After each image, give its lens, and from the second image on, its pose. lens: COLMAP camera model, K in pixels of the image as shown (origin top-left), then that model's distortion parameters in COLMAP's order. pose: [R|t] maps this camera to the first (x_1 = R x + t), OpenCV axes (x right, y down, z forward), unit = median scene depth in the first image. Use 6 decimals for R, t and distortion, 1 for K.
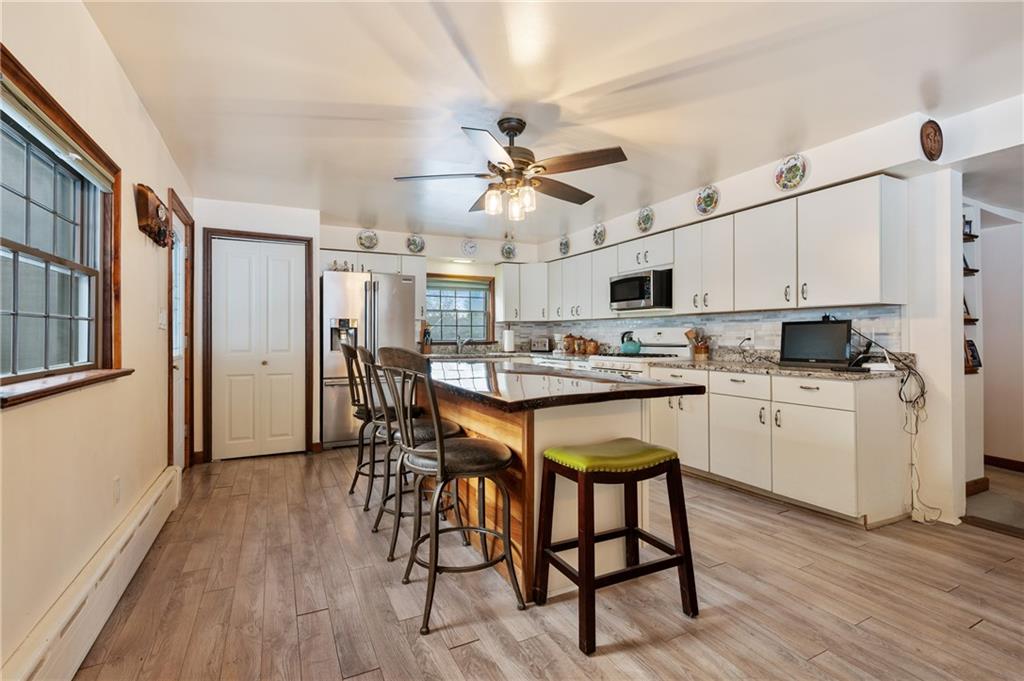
lens RADIAL K [[470.3, 0, 508.2], [0, 470.3, 331.8], [0, 0, 1]] dist [0.001643, 0.000092]
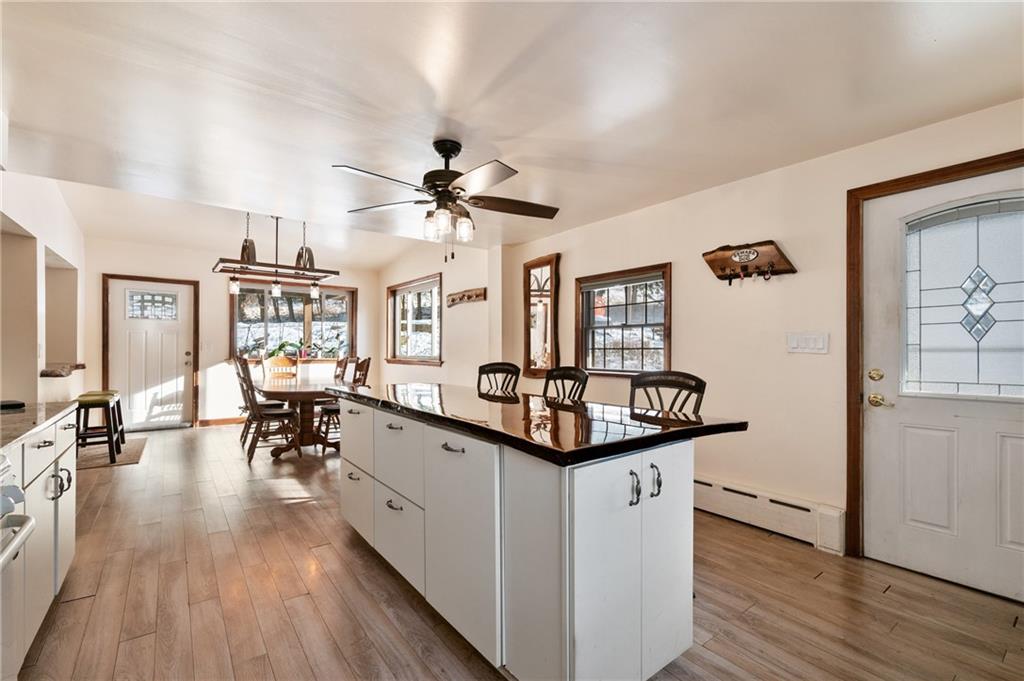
lens RADIAL K [[435.2, 0, 515.9], [0, 435.2, 350.7], [0, 0, 1]] dist [-0.001475, -0.000282]
pose [[-0.978944, 0.005373, -0.204056, 0.038102], [0.006564, 0.999965, -0.005160, 0.005968], [0.204021, -0.006390, -0.978946, 1.113469]]
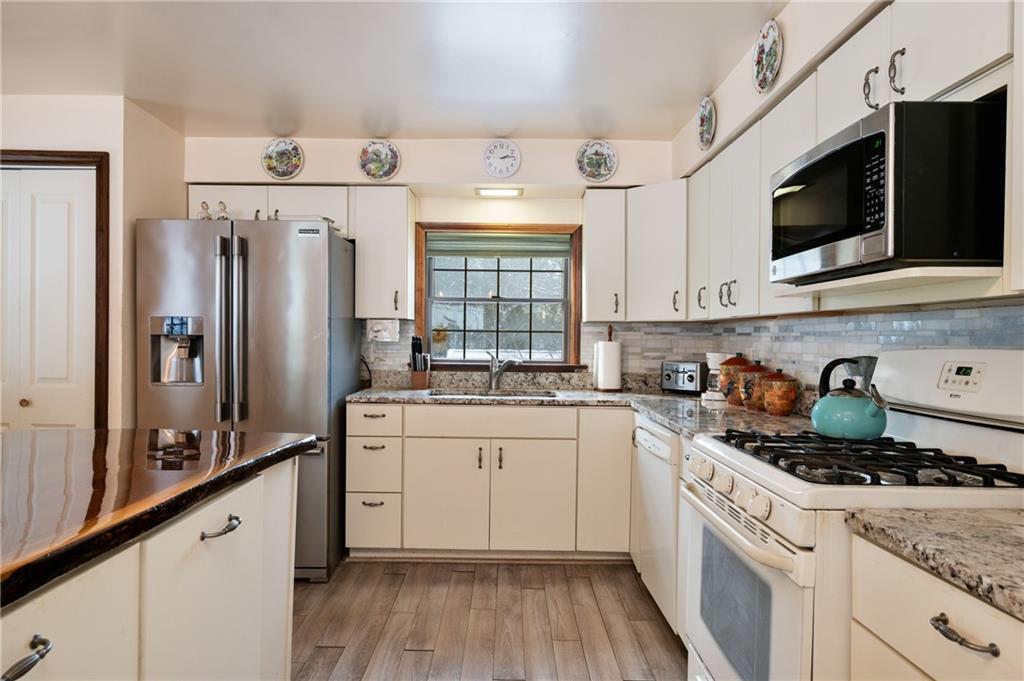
lens RADIAL K [[633.7, 0, 509.1], [0, 633.7, 338.1], [0, 0, 1]] dist [-0.002218, 0.000227]
pose [[0.896006, 0.012623, -0.443862, 0.236538], [-0.009955, 0.999916, 0.008341, -0.013952], [0.443929, -0.003055, 0.896057, 0.543439]]
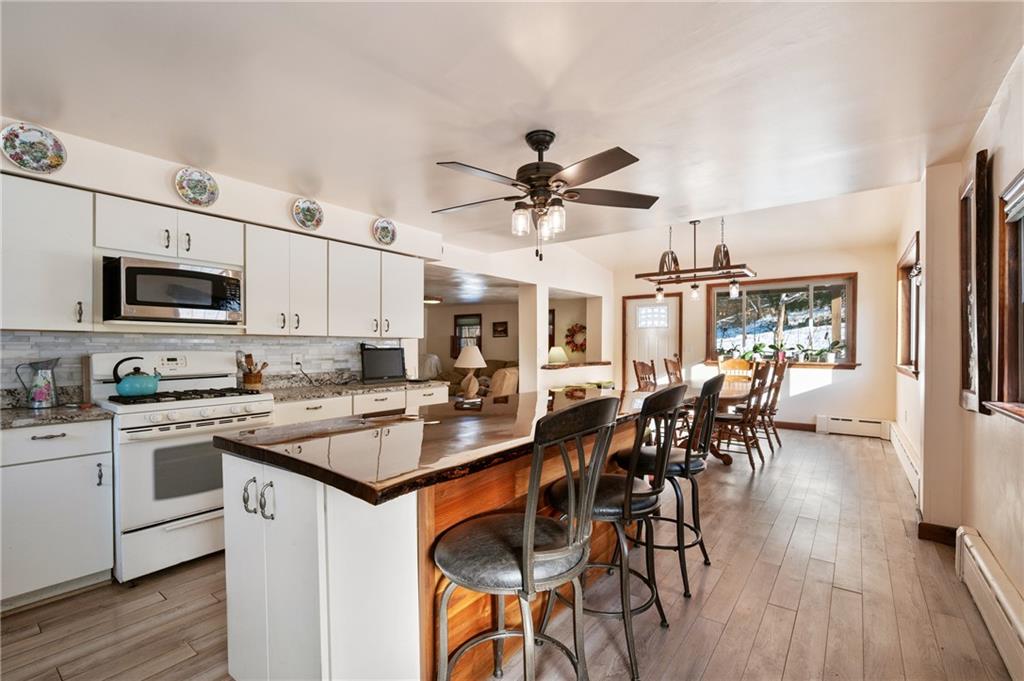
lens RADIAL K [[435.2, 0, 515.9], [0, 435.2, 350.7], [0, 0, 1]] dist [-0.001475, -0.000282]
pose [[-0.433665, -0.001513, 0.901073, -0.415182], [-0.003820, 0.999993, -0.000159, -0.010952], [-0.901066, -0.003511, -0.433668, 0.799408]]
